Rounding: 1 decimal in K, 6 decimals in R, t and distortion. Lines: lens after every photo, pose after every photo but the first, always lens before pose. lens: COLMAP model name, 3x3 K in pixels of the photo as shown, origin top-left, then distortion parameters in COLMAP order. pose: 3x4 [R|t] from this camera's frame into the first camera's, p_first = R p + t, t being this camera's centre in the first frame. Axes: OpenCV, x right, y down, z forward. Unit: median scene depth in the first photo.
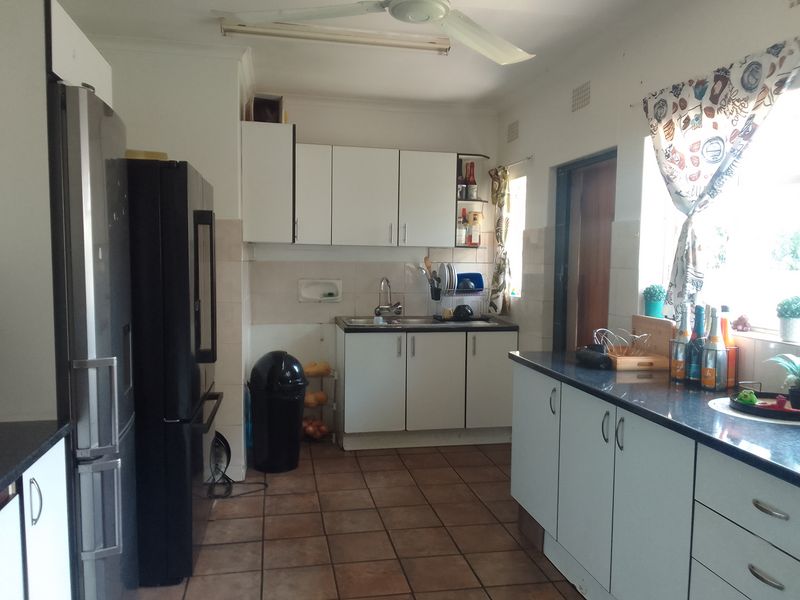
lens RADIAL K [[632.7, 0, 400.0], [0, 632.7, 300.0], [0, 0, 1]] dist [0.007755, -0.065229]
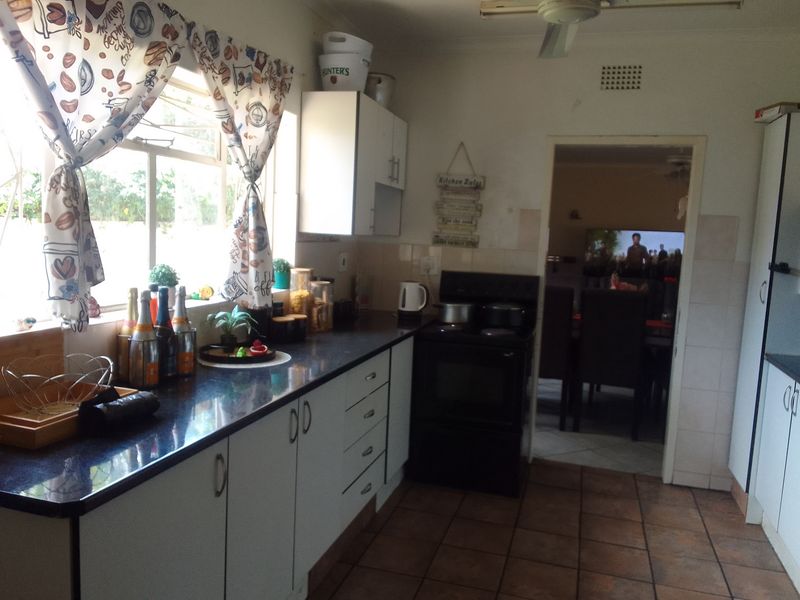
lens RADIAL K [[632.7, 0, 400.0], [0, 632.7, 300.0], [0, 0, 1]] dist [0.007755, -0.065229]
pose [[-0.877863, -0.101522, 0.468028, -0.198560], [-0.019617, 0.984075, 0.176666, -0.128352], [-0.478511, 0.145908, -0.865874, 1.588128]]
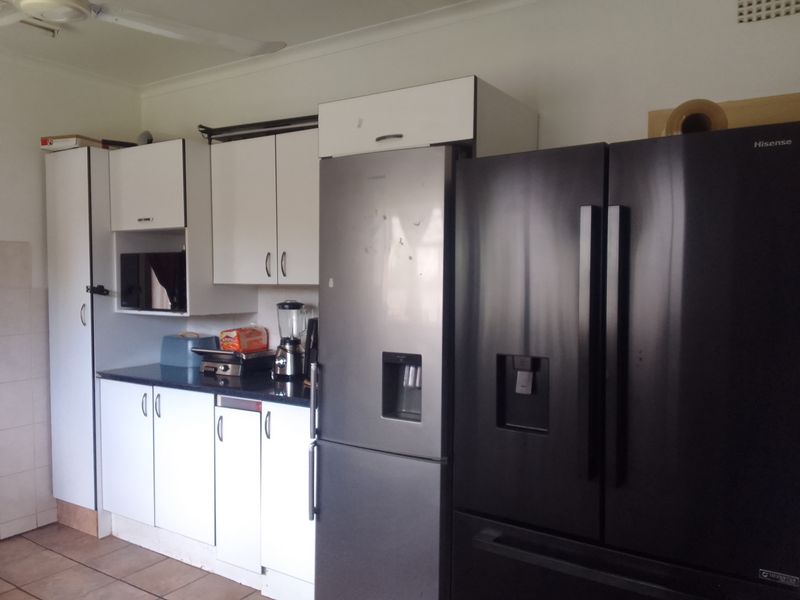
lens RADIAL K [[632.7, 0, 400.0], [0, 632.7, 300.0], [0, 0, 1]] dist [0.007755, -0.065229]
pose [[-0.698647, 0.021944, -0.715130, 0.030095], [-0.052553, 0.995256, 0.081881, -0.117906], [0.713534, 0.094788, -0.694179, 1.555285]]
